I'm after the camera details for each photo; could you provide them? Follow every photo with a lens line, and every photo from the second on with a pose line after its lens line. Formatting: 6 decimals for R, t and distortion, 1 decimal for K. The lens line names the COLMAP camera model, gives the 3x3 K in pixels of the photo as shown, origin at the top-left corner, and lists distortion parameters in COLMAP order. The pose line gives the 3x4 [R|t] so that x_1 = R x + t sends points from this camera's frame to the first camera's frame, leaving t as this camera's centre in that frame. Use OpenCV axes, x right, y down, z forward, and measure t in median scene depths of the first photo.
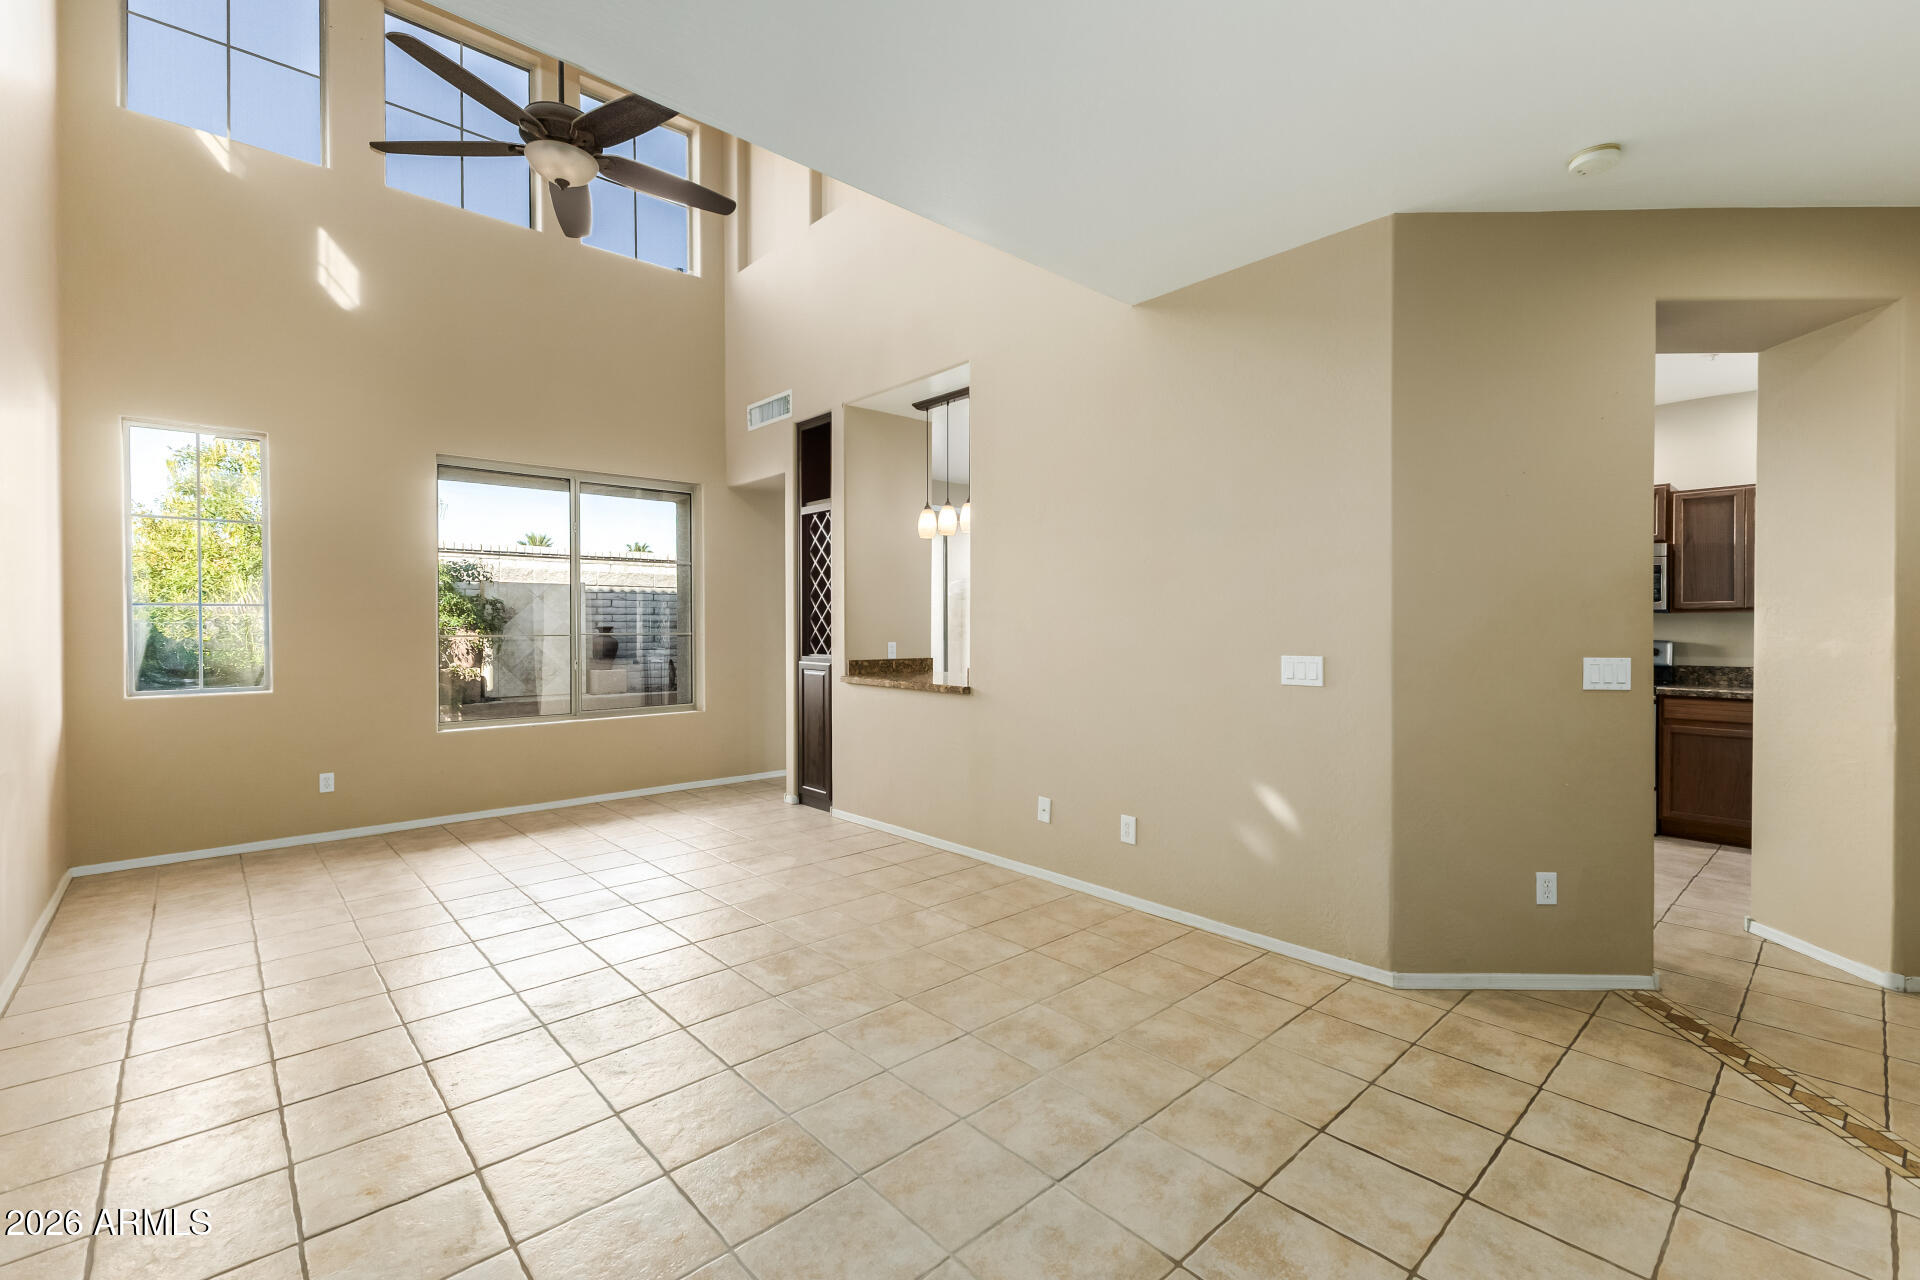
lens RADIAL K [[832.6, 0, 955.8], [0, 832.6, 632.4], [0, 0, 1]] dist [0.001368, -0.001097]
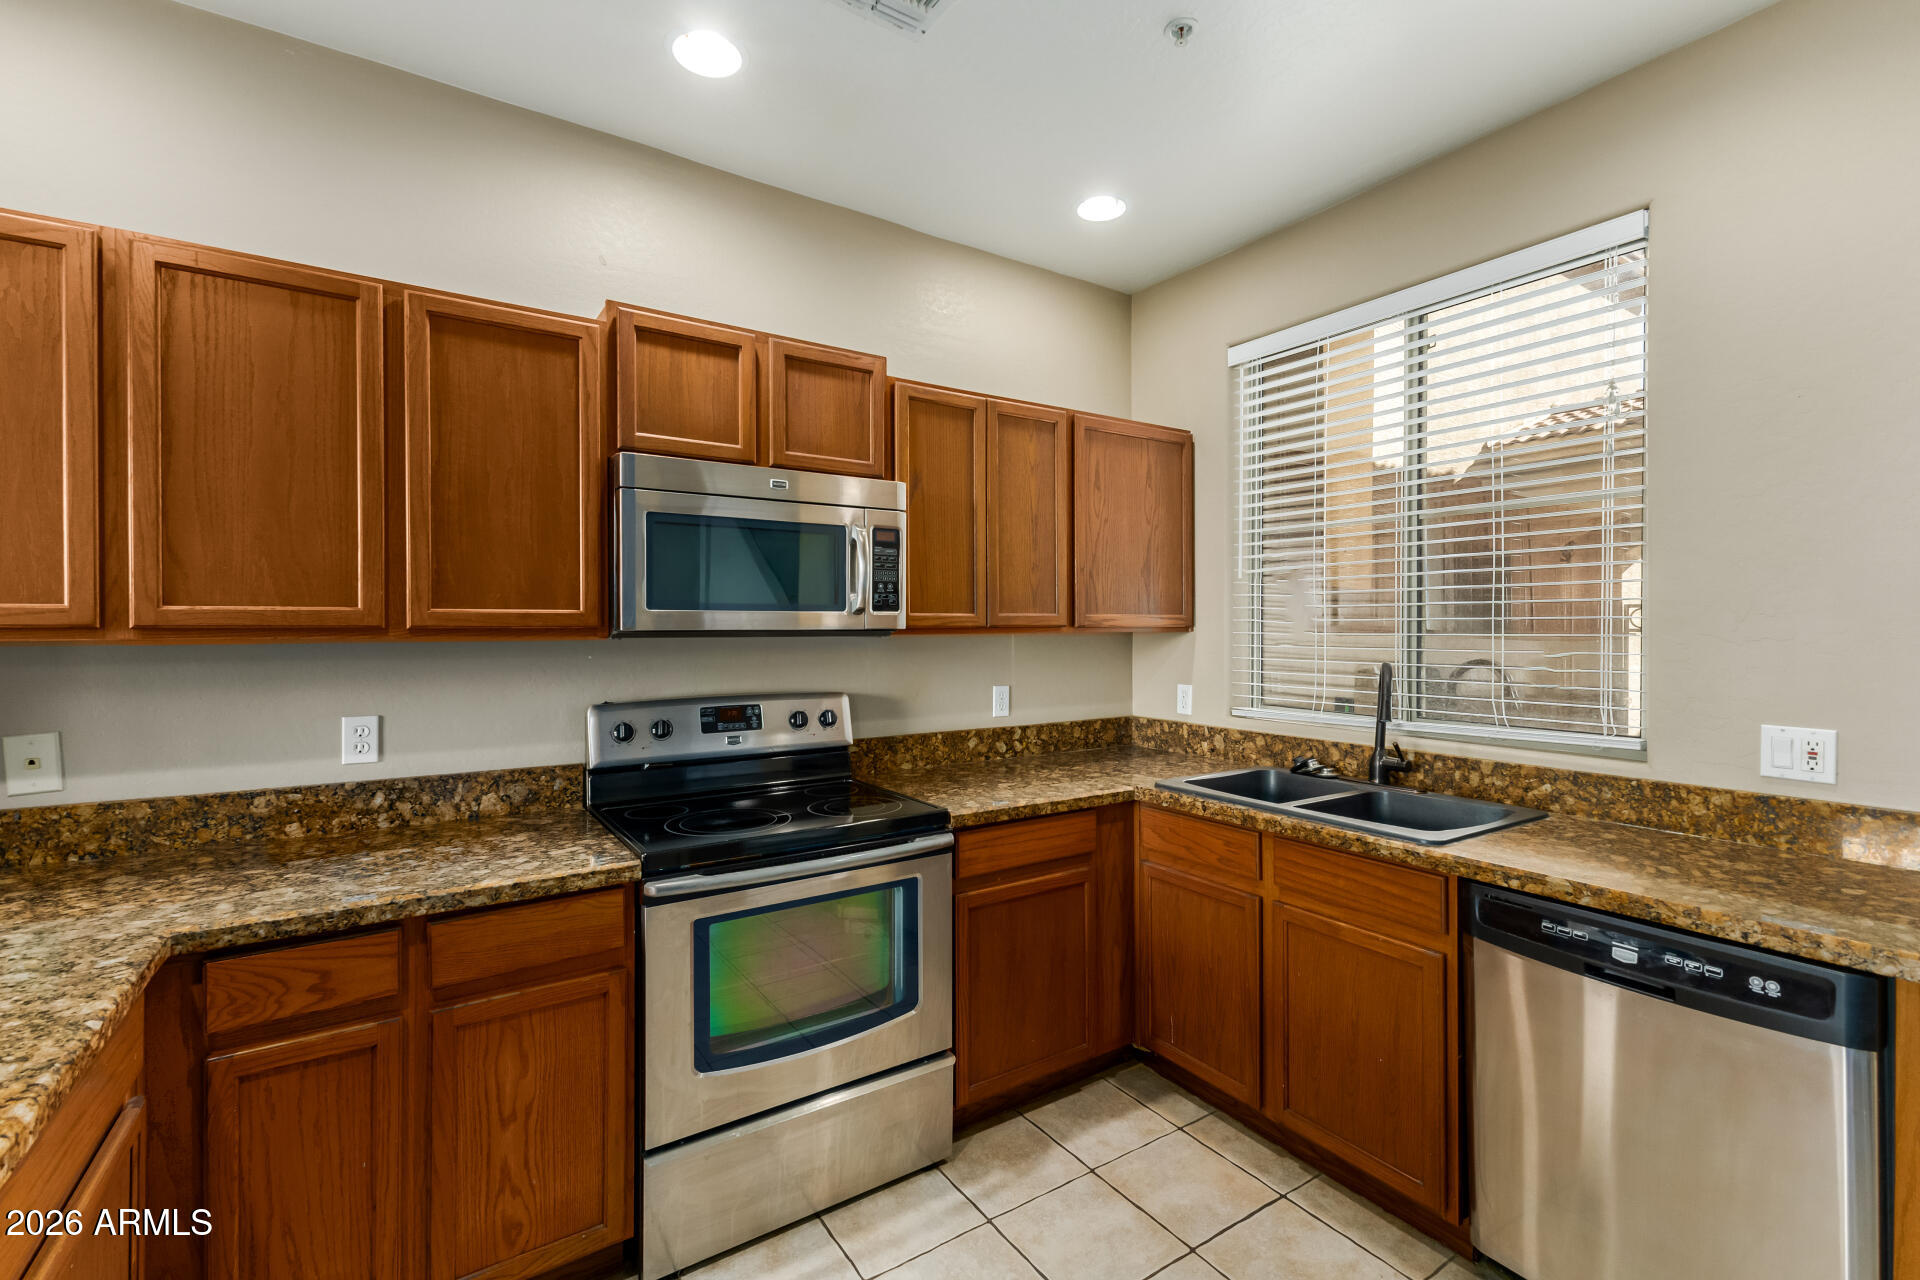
lens RADIAL K [[838.6, 0, 942.4], [0, 838.6, 631.0], [0, 0, 1]] dist [0.009820, -0.000134]
pose [[0.168811, -0.004236, 0.985639, 0.482465], [0.009090, 0.999955, 0.002740, -0.032376], [-0.985607, 0.008497, 0.168842, 1.068413]]
